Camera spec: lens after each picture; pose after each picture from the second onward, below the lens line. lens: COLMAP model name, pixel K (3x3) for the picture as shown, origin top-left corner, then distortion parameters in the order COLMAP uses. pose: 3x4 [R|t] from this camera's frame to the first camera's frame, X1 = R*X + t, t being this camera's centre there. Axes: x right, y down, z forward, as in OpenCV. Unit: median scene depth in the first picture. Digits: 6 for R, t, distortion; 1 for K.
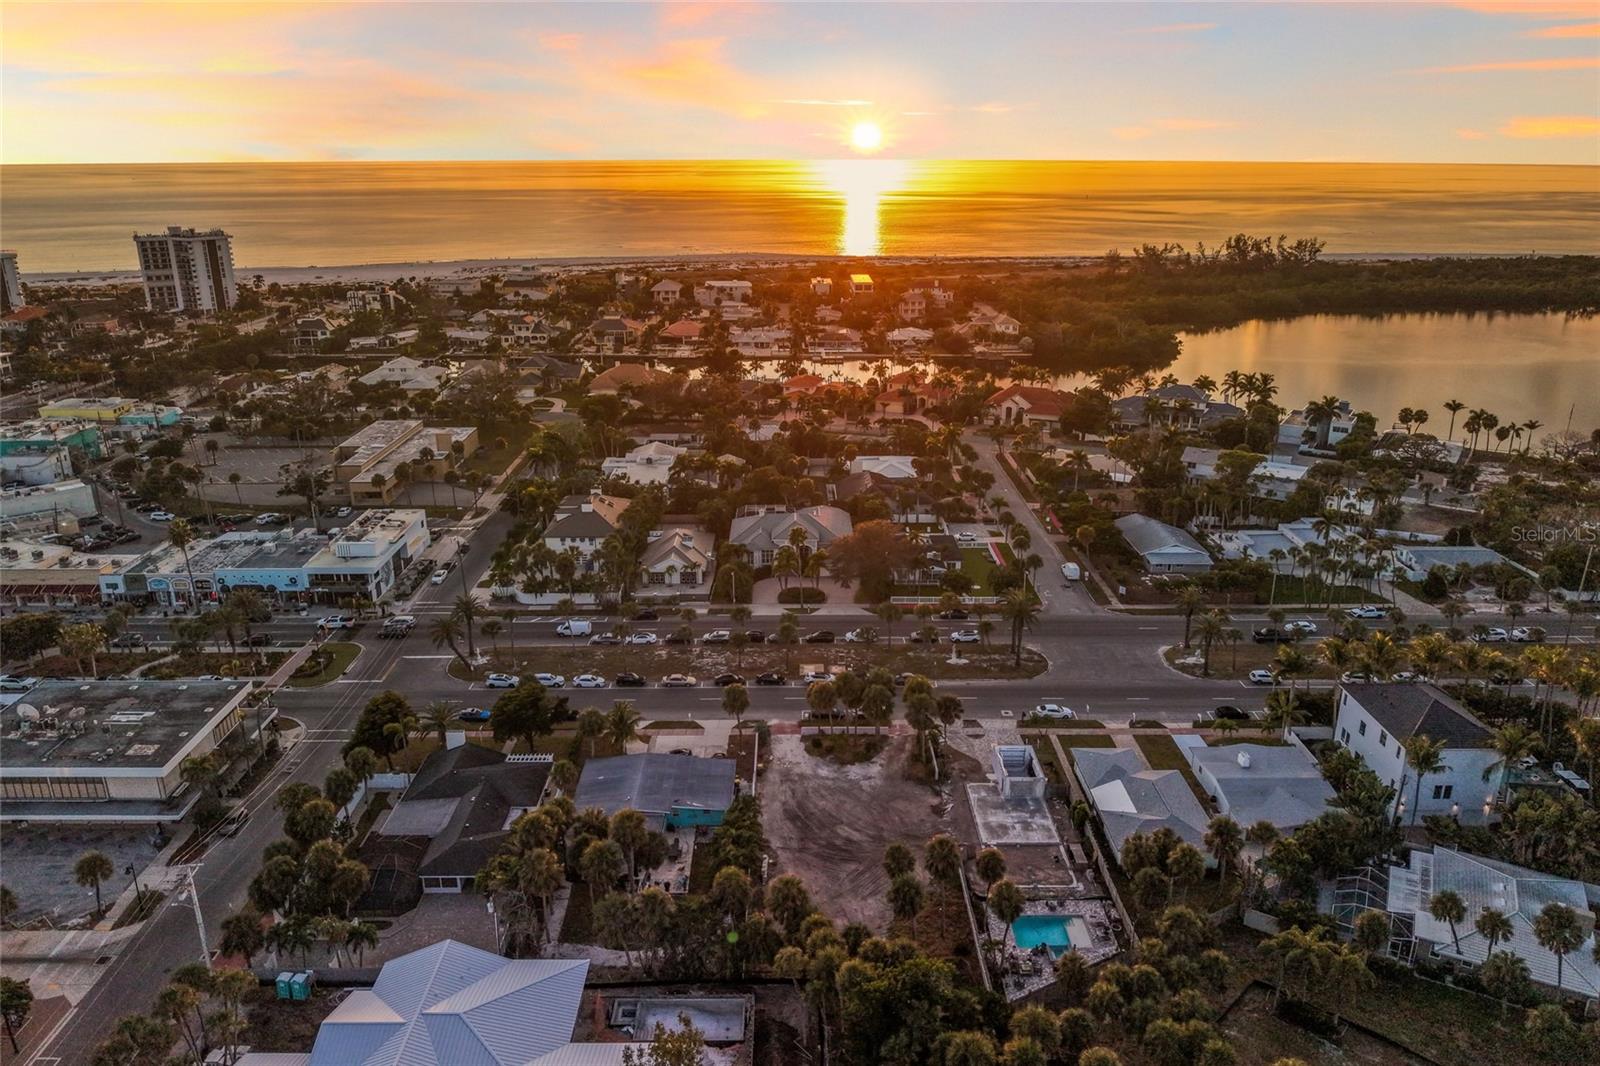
lens RADIAL K [[1080.9, 0, 802.7], [0, 1080.9, 533.3], [0, 0, 1]] dist [0.005110, 0.000928]
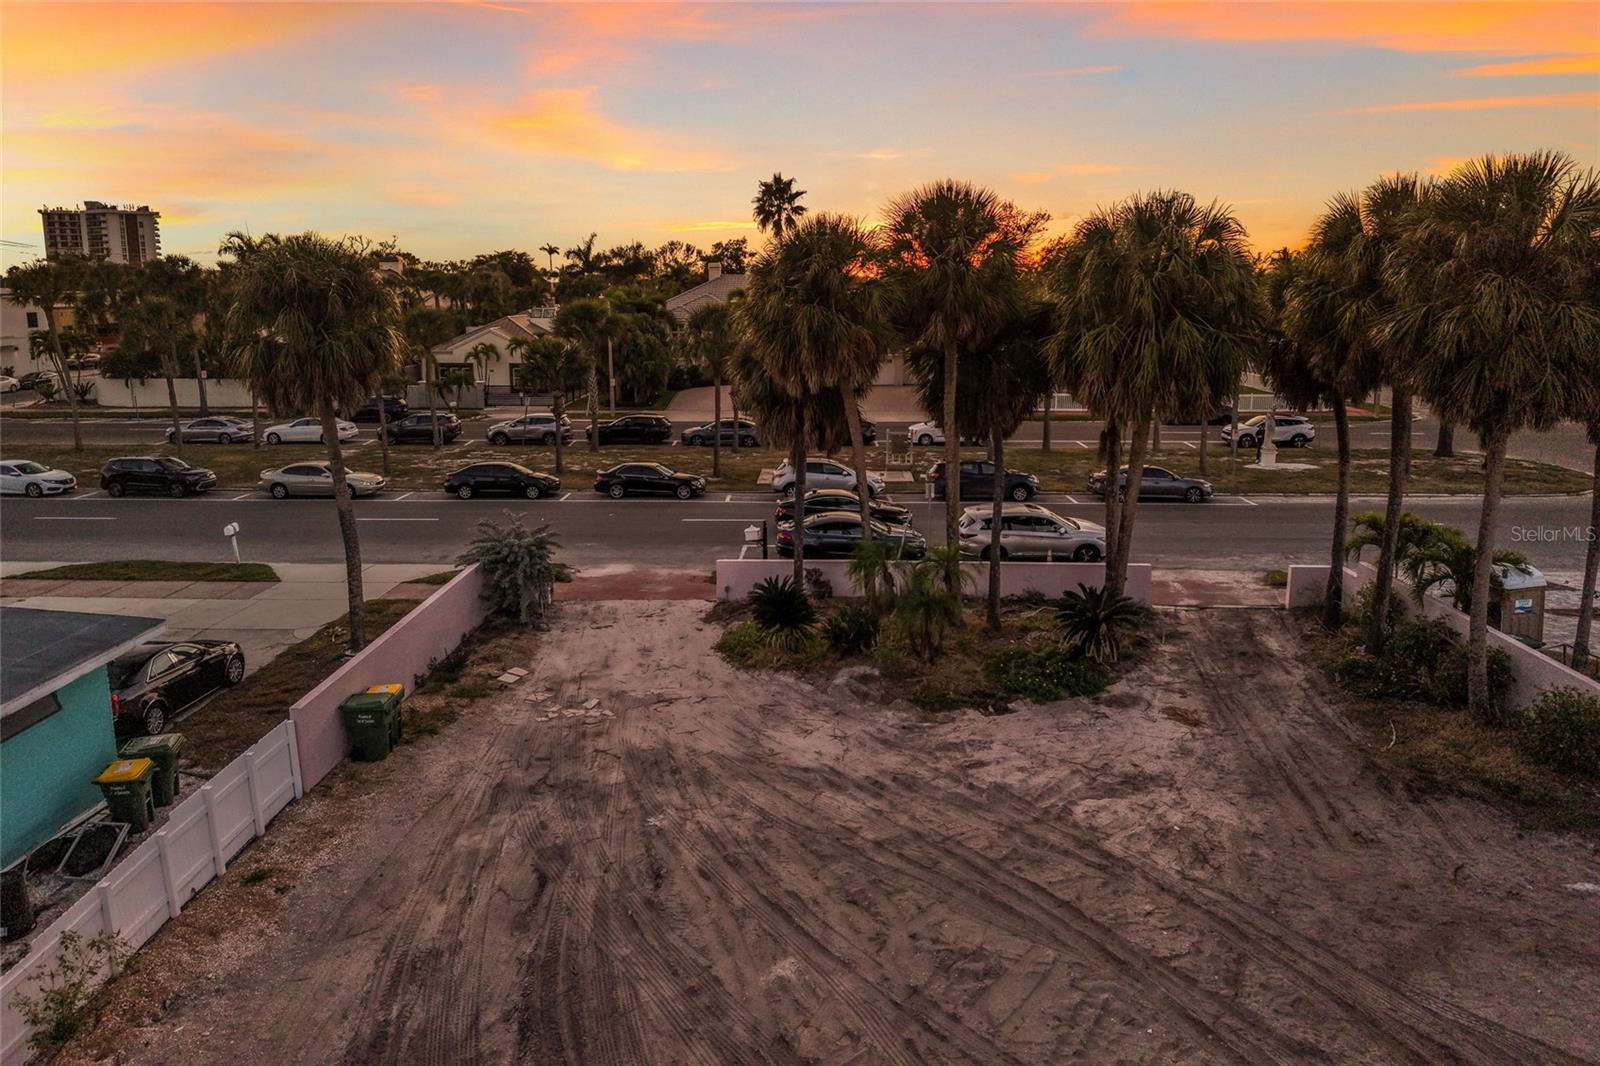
lens RADIAL K [[1080.9, 0, 795.7], [0, 1080.9, 529.4], [0, 0, 1]] dist [0.005110, 0.000928]
pose [[0.999258, 0.010820, -0.036971, 0.022392], [-0.014406, 0.995067, -0.098153, 0.204394], [0.035727, 0.098612, 0.994484, 0.842240]]
